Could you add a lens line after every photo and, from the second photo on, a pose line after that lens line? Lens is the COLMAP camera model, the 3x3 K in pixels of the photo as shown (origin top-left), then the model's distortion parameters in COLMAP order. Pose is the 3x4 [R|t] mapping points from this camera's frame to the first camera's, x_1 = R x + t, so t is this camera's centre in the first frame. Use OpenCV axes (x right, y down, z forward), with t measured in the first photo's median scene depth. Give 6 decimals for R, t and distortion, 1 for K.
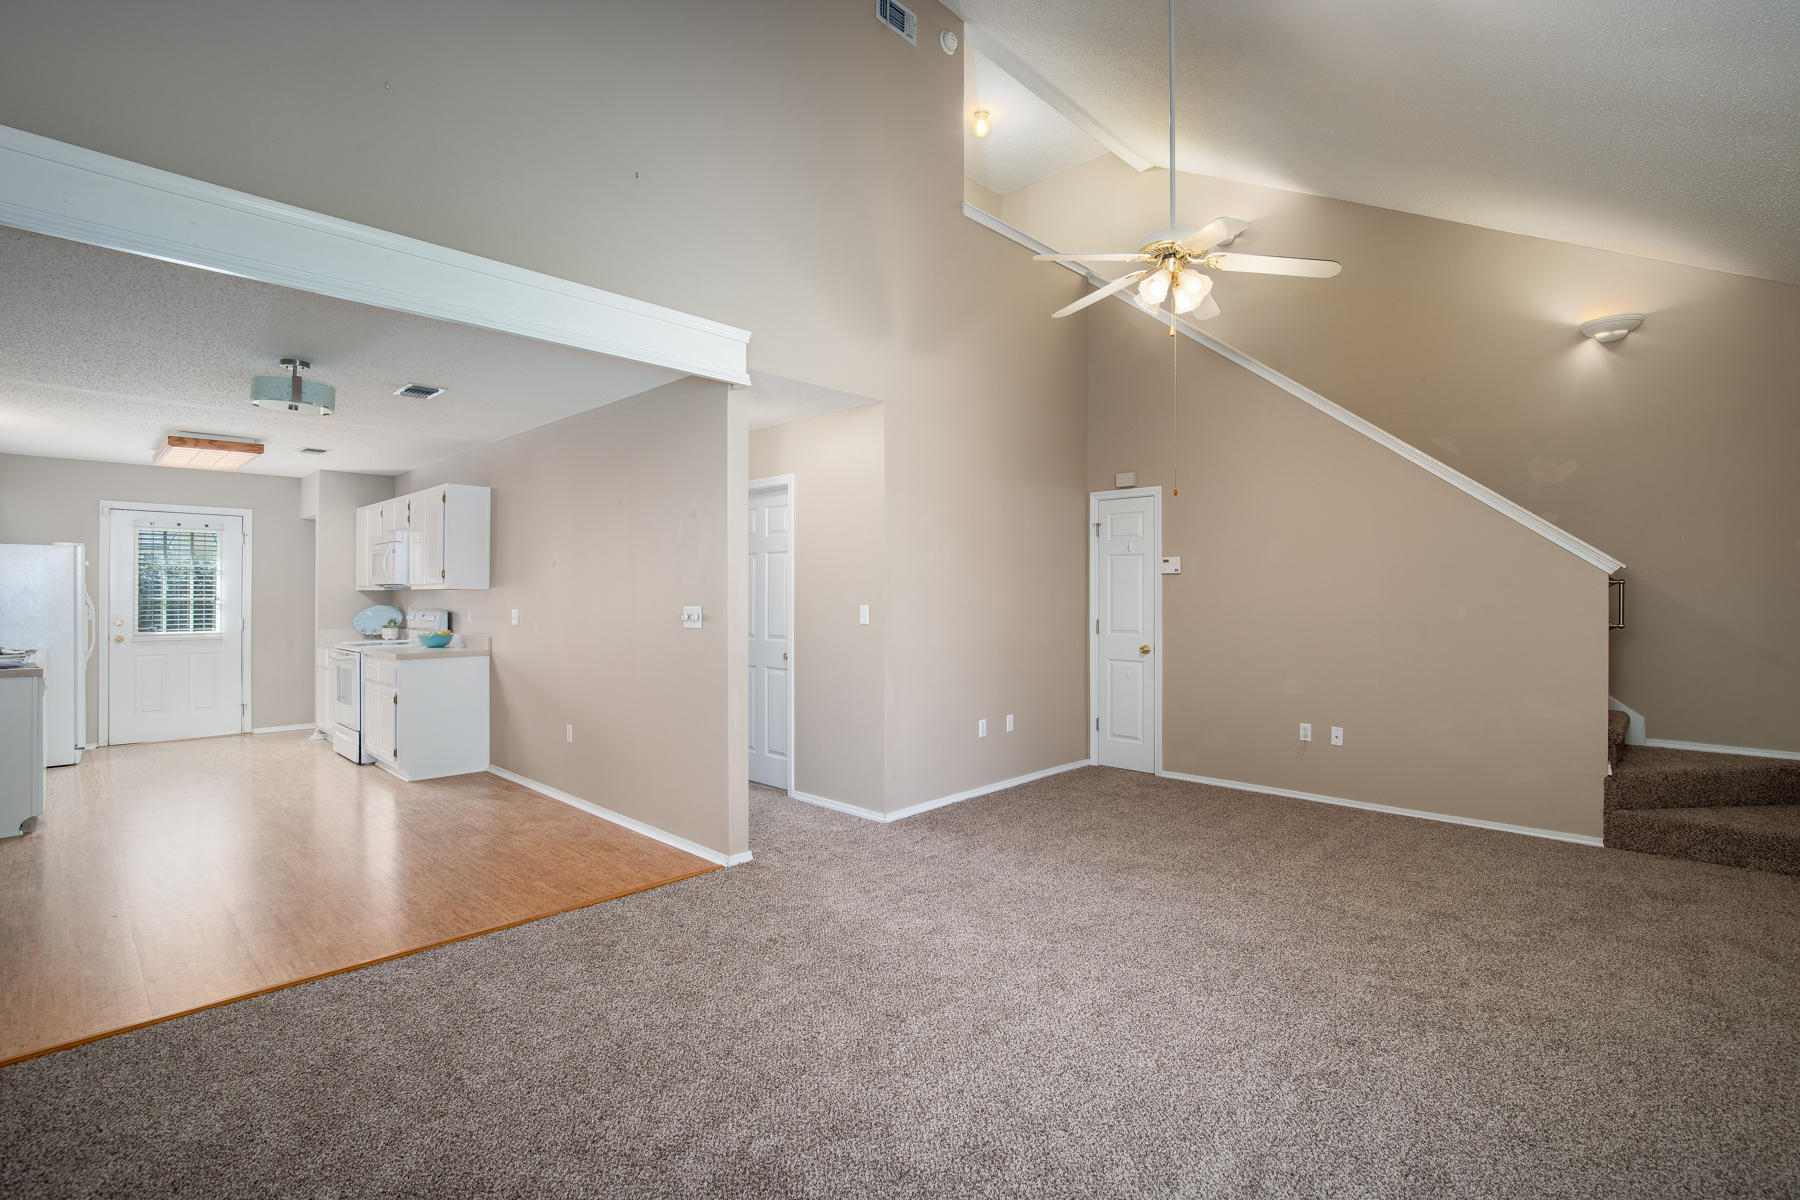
lens RADIAL K [[838.5, 0, 903.8], [0, 838.5, 594.3], [0, 0, 1]] dist [-0.019260, 0.003424]
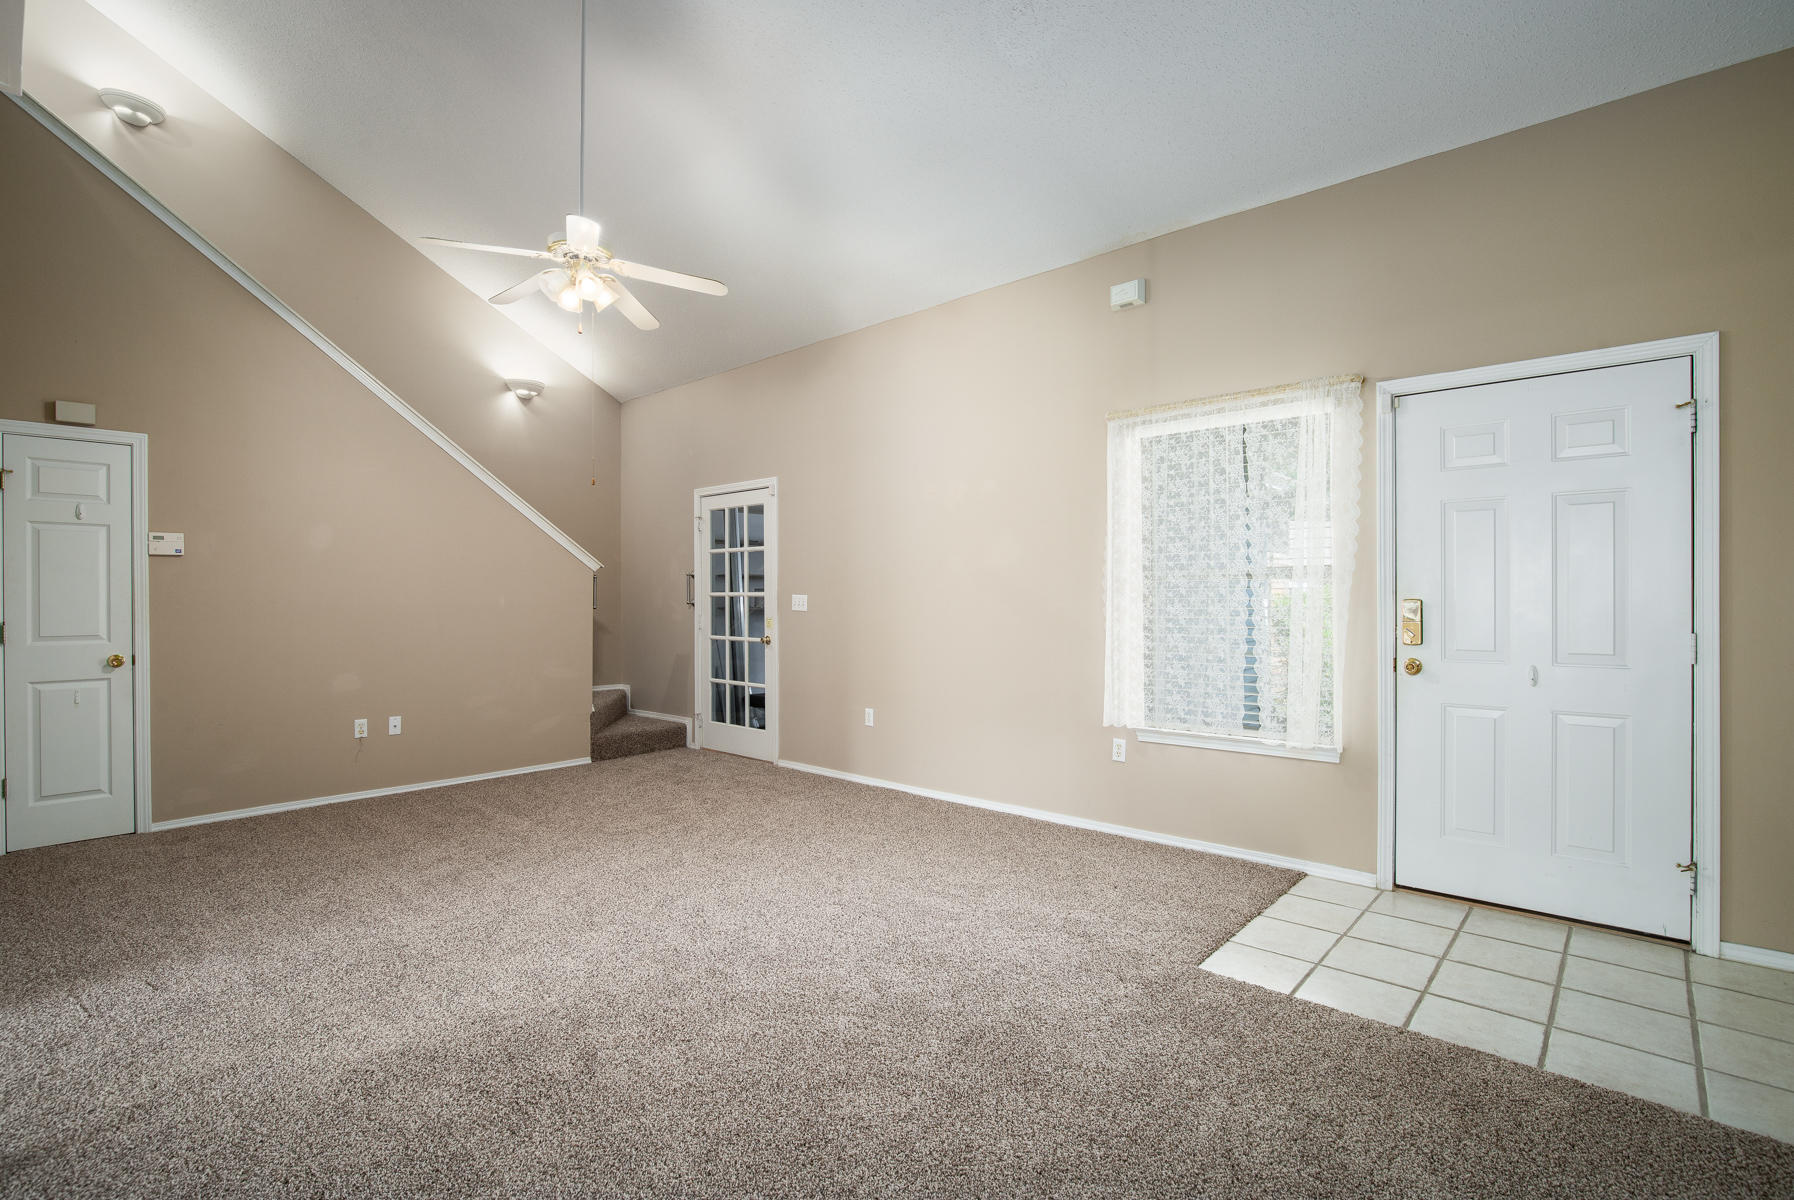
lens RADIAL K [[835.7, 0, 908.2], [0, 835.7, 602.0], [0, 0, 1]] dist [-0.019260, 0.003424]
pose [[-0.034383, -0.007735, 0.999379, -0.376936], [0.004840, 0.999957, 0.007906, 0.012416], [-0.999397, 0.005109, -0.034344, 0.312674]]
